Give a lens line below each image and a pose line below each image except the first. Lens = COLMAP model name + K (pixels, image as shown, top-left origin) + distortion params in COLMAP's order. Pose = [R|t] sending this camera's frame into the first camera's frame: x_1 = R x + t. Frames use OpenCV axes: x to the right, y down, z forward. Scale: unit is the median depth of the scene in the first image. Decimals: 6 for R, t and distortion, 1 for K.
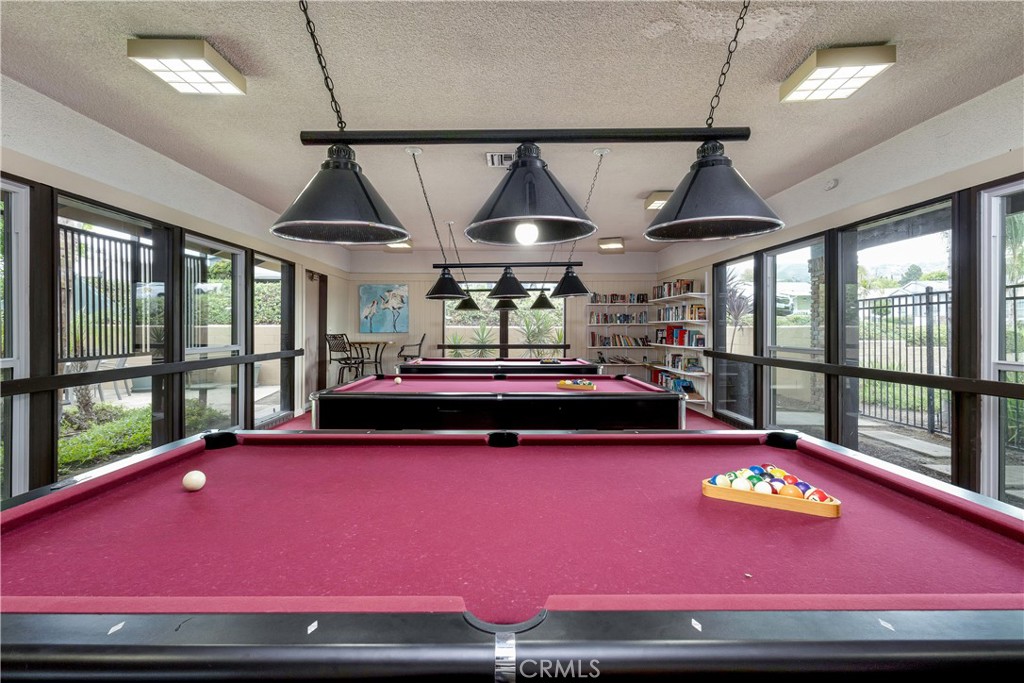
lens RADIAL K [[477.5, 0, 512.0], [0, 477.5, 341.5], [0, 0, 1]] dist [0.002843, 0.000522]
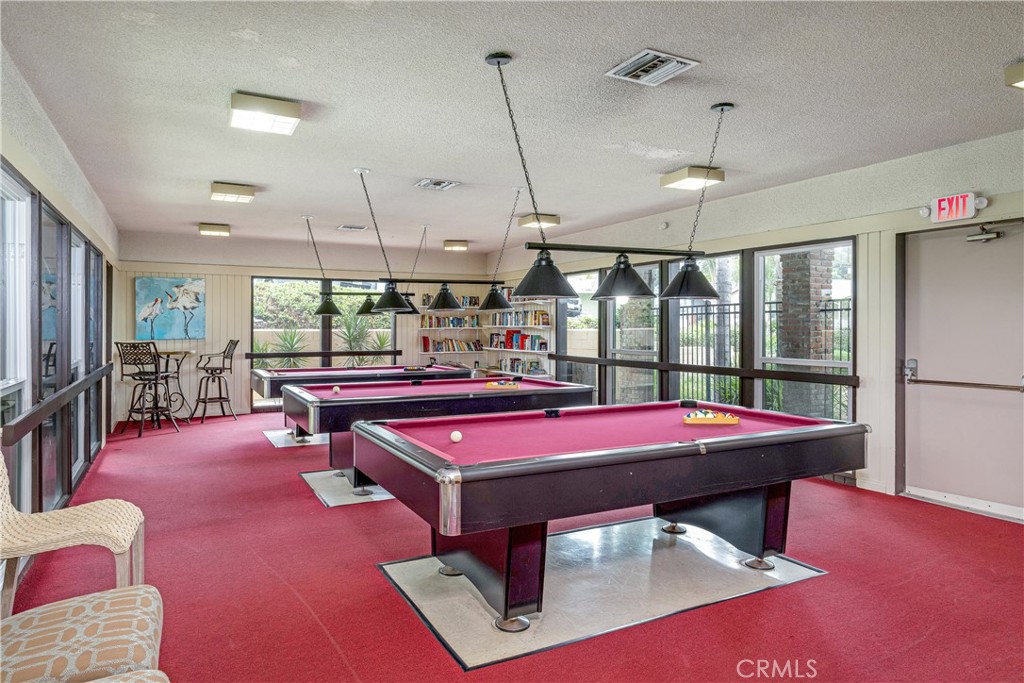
lens RADIAL K [[638.4, 0, 512.0], [0, 638.4, 341.5], [0, 0, 1]] dist [0.000237, -0.000235]
pose [[0.889404, -0.010622, 0.456998, -0.308540], [0.012287, 0.999924, -0.000673, -0.008821], [-0.456956, 0.006214, 0.889468, -0.226965]]
